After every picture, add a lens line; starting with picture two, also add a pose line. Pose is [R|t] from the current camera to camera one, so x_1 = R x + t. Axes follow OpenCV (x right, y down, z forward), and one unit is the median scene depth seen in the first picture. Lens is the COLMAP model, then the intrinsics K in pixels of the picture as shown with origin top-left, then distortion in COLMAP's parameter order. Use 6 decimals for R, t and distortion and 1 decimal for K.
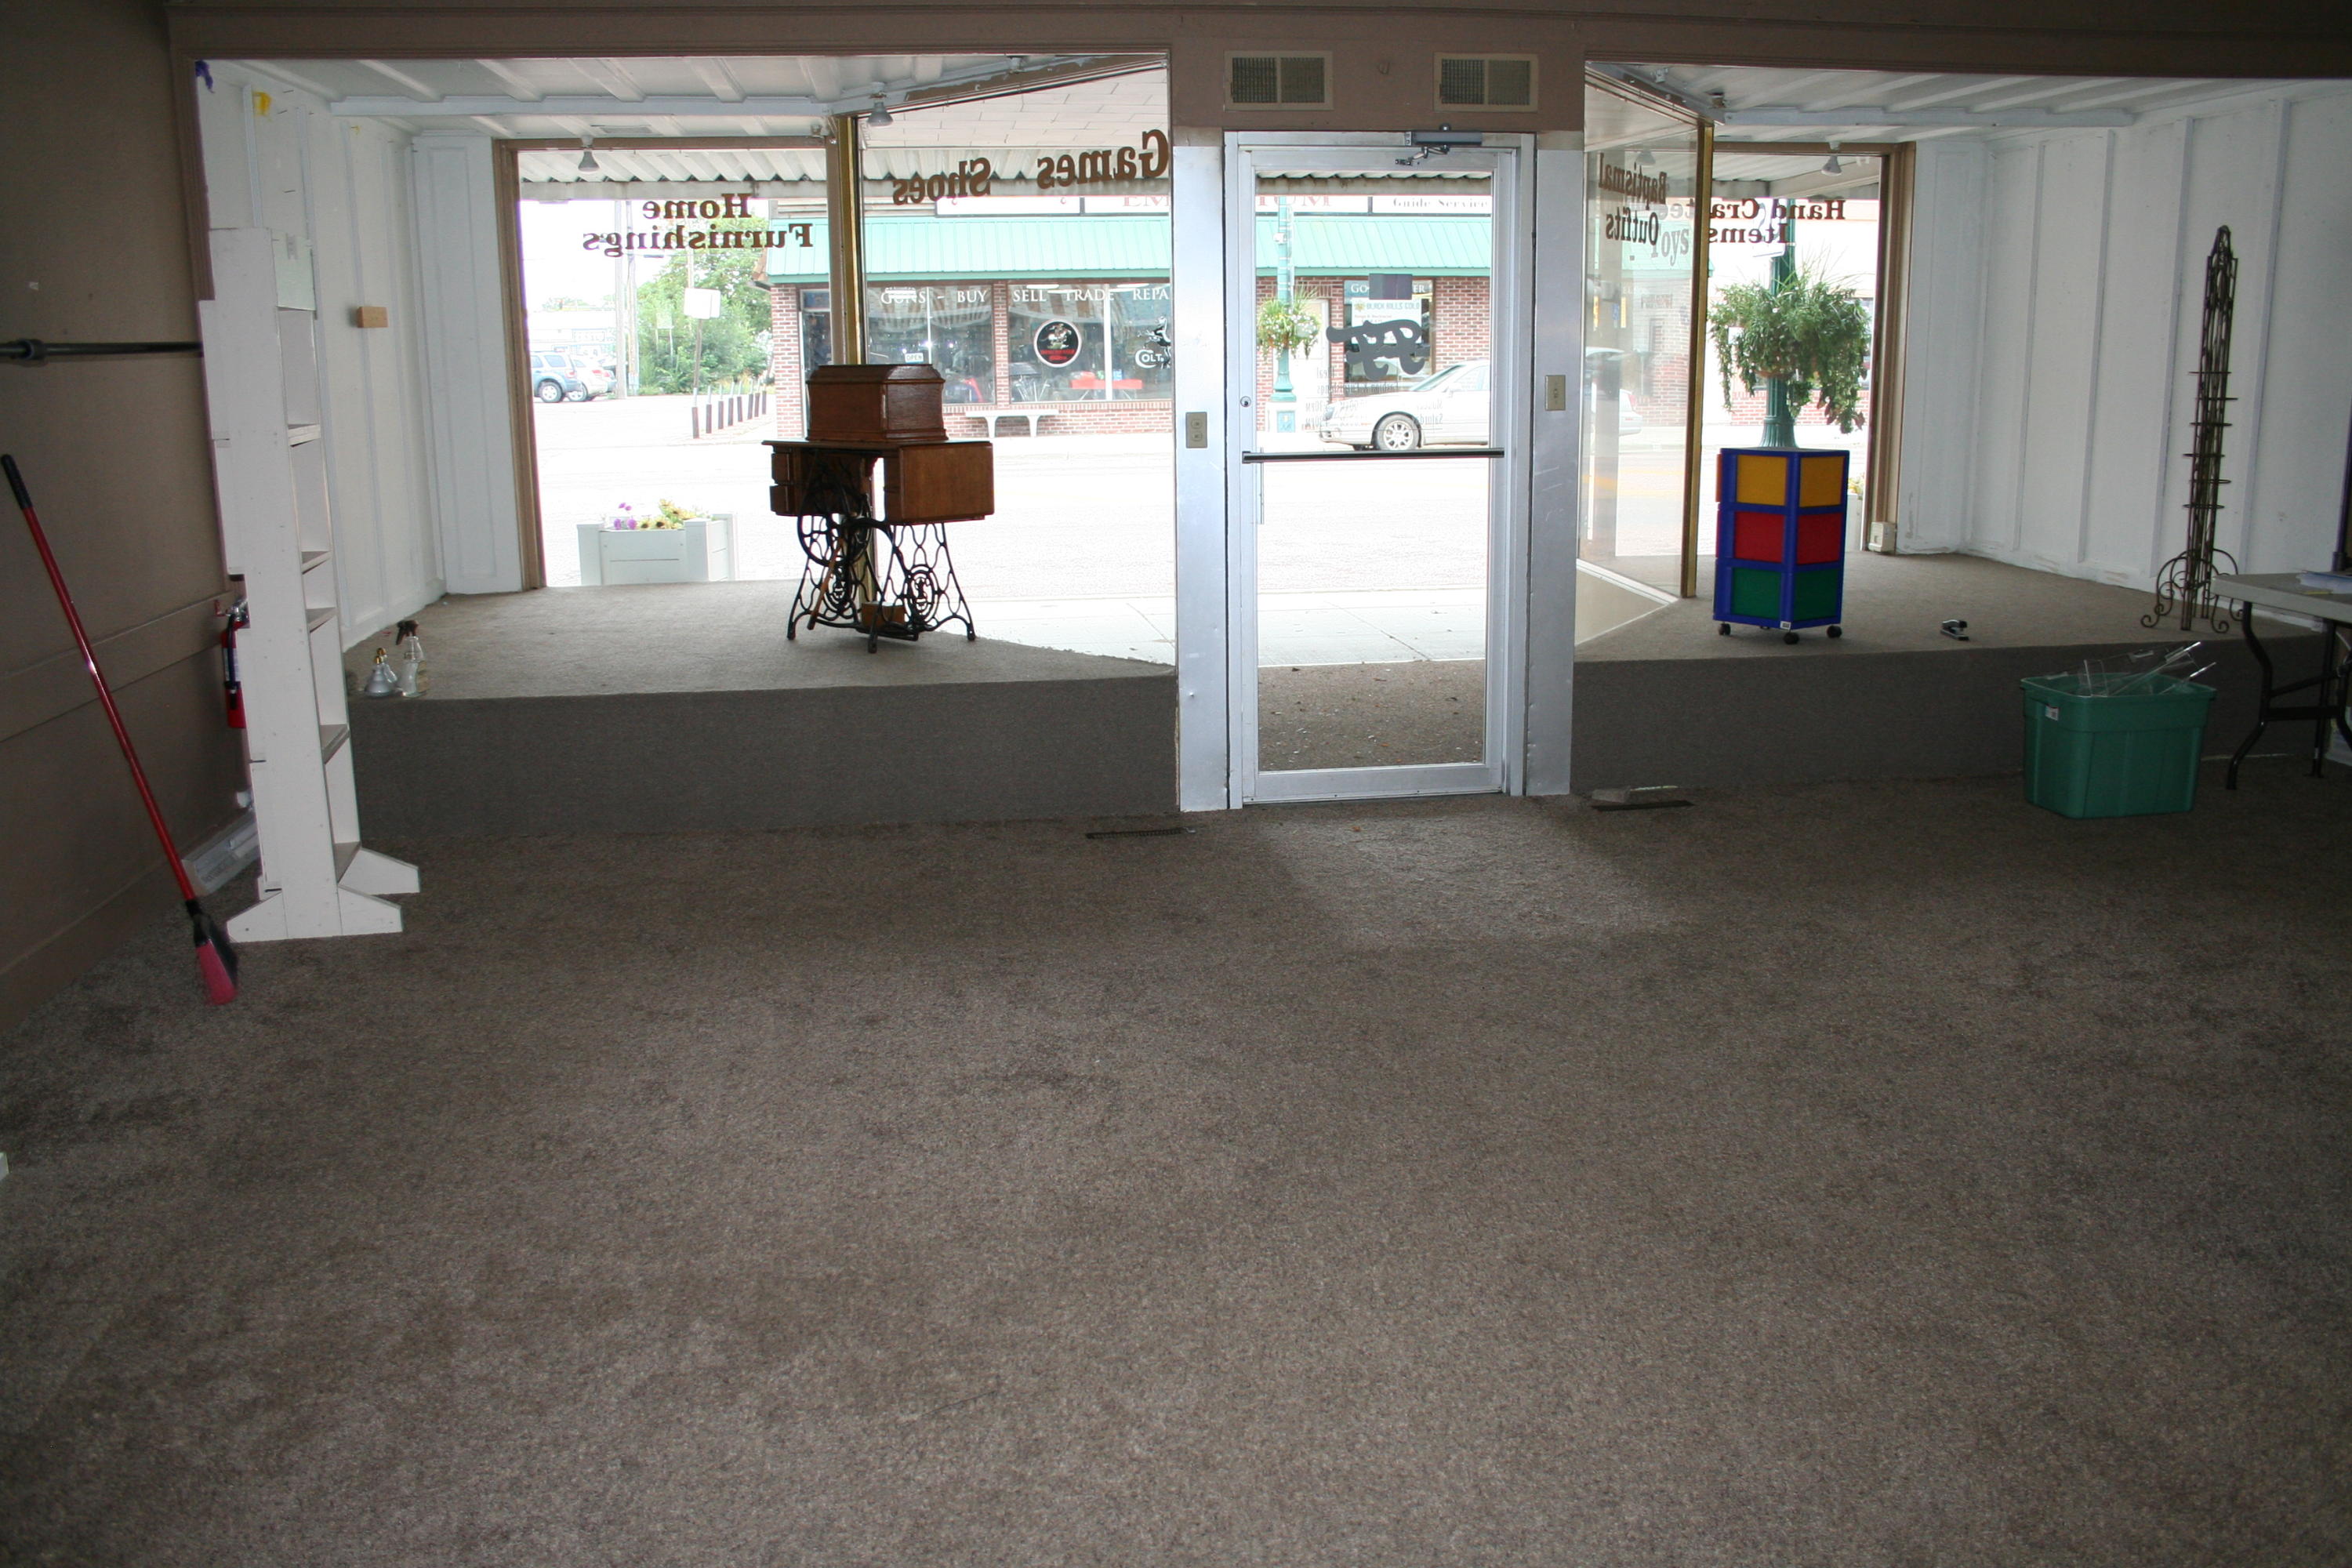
lens RADIAL K [[2026.8, 0, 1176.0], [0, 2026.8, 784.0], [0, 0, 1]] dist [-0.146872, 0.149266]
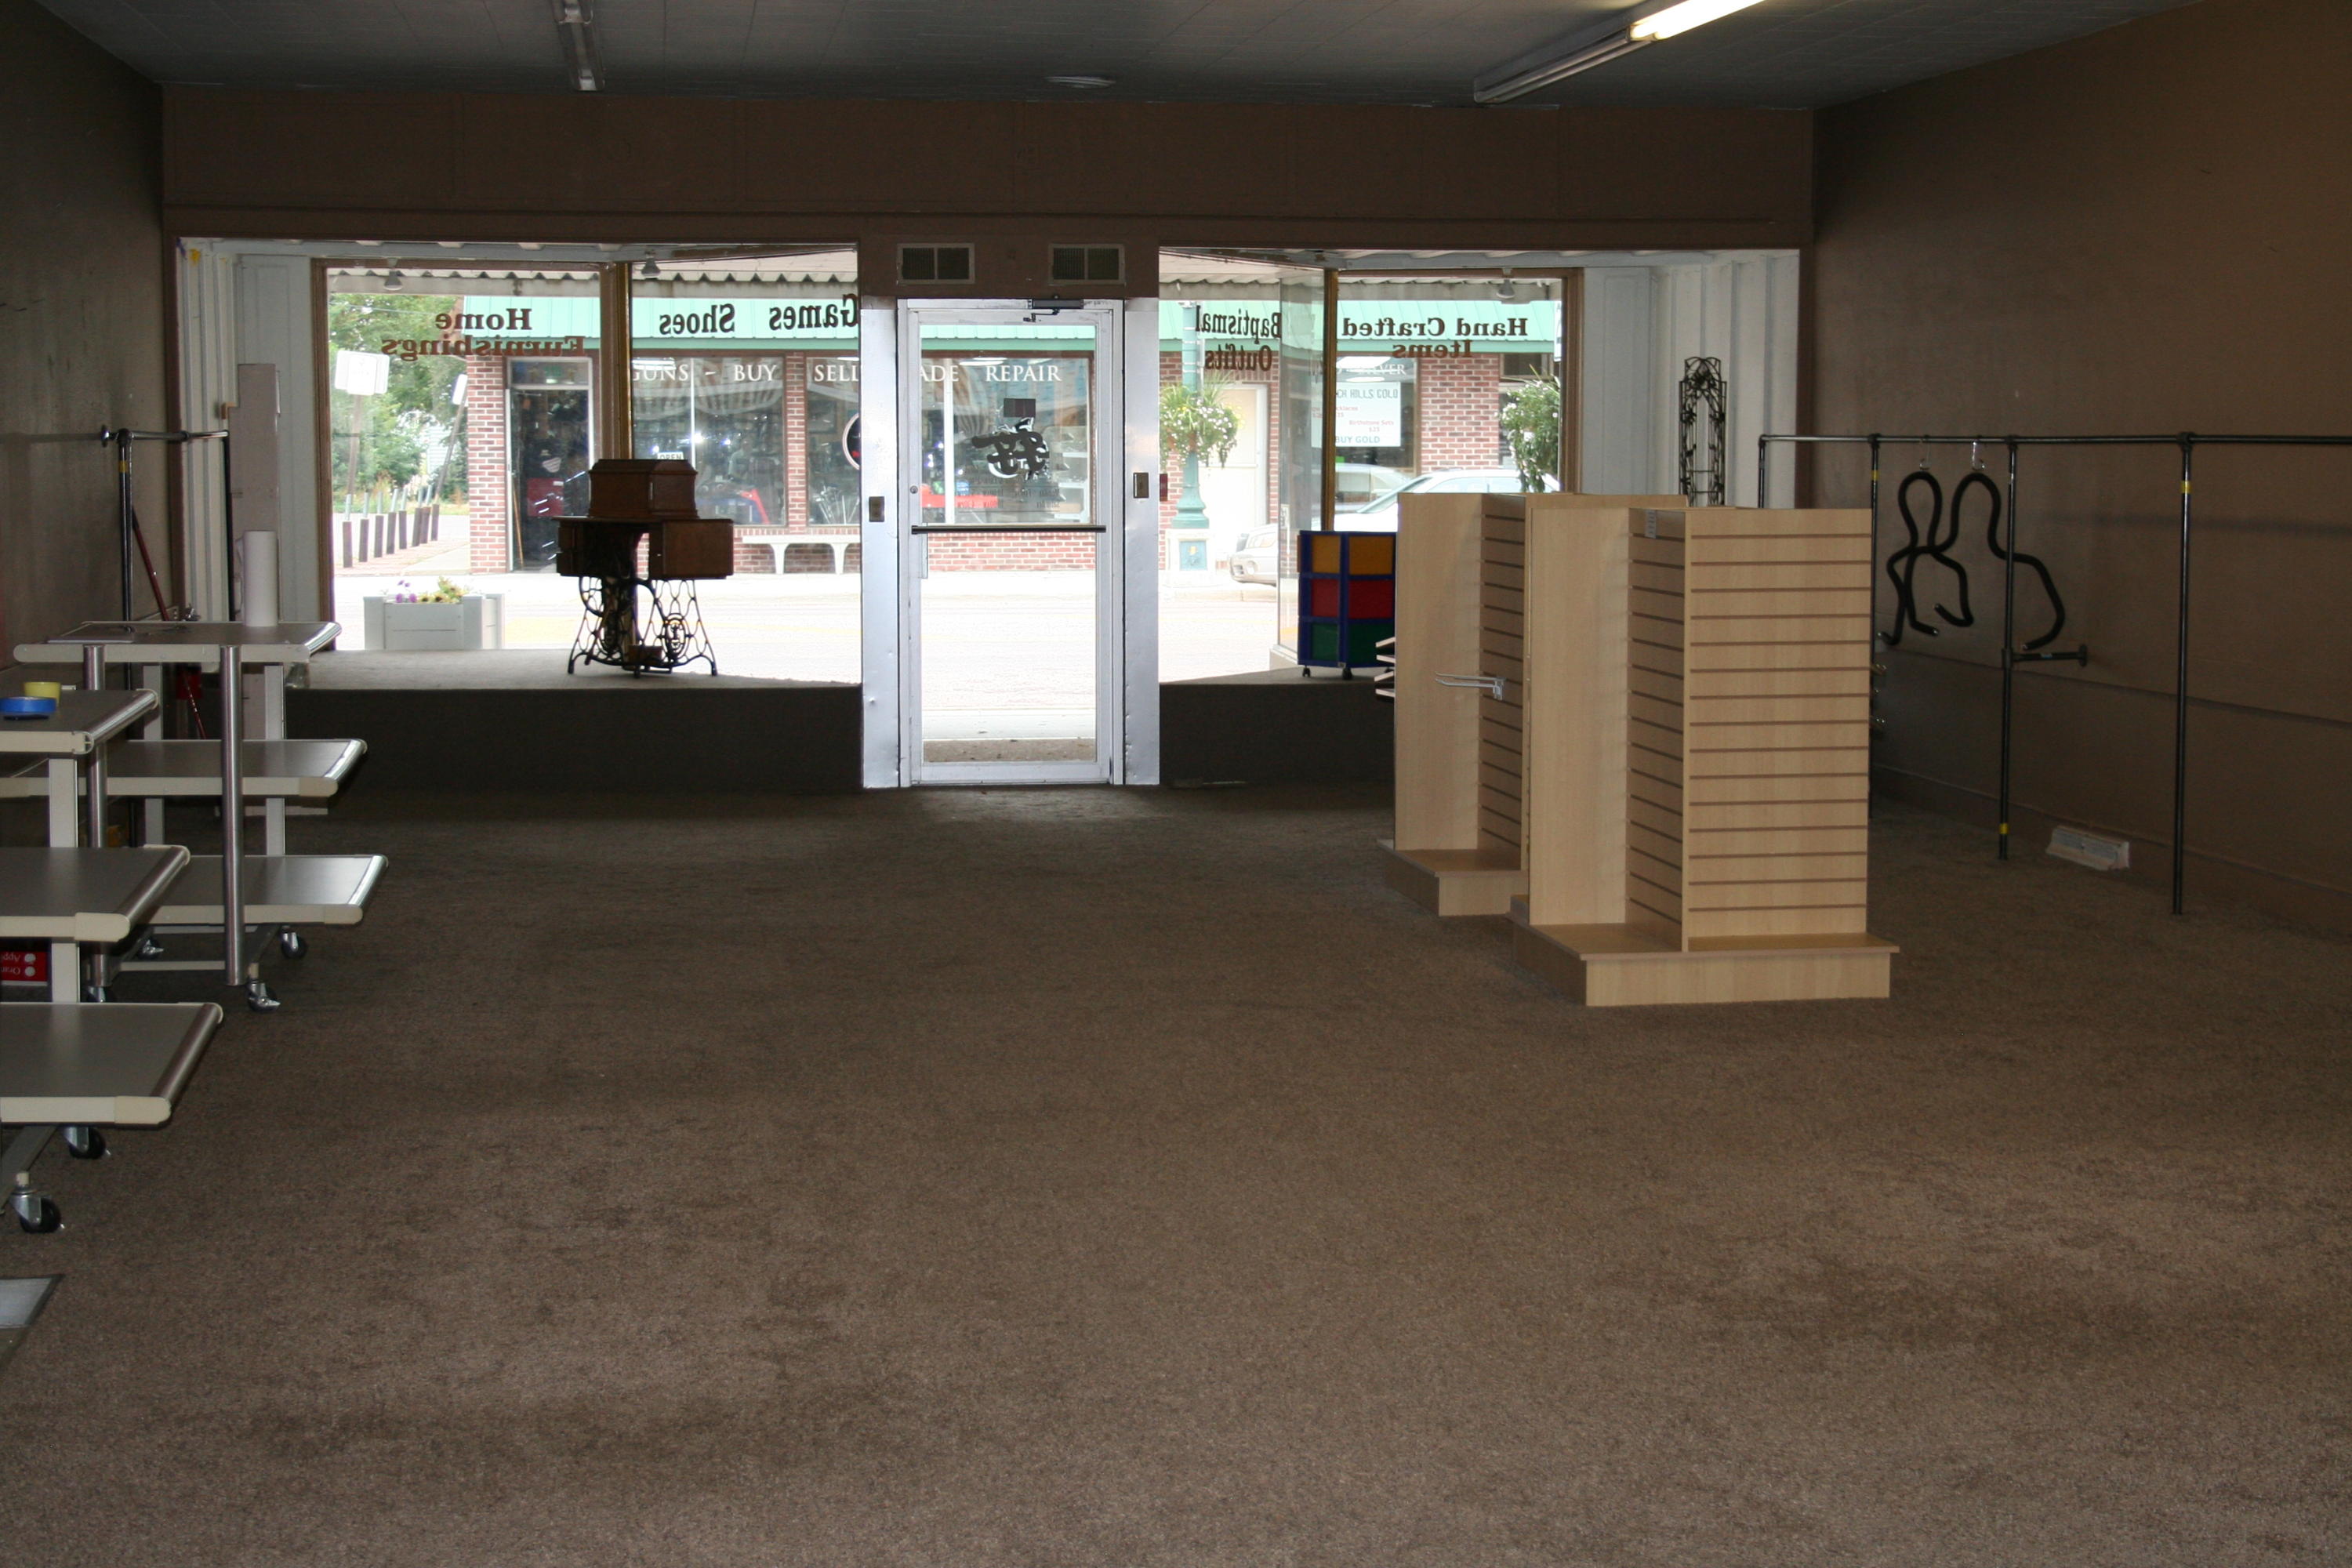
lens RADIAL K [[3813.6, 0, 1176.0], [0, 3813.6, 784.0], [0, 0, 1]] dist [0.013069, -0.019231]
pose [[0.999914, 0.011714, 0.005952, 0.174782], [-0.010873, 0.992004, -0.125736, 0.293200], [-0.007378, 0.125660, 0.992046, -1.364542]]
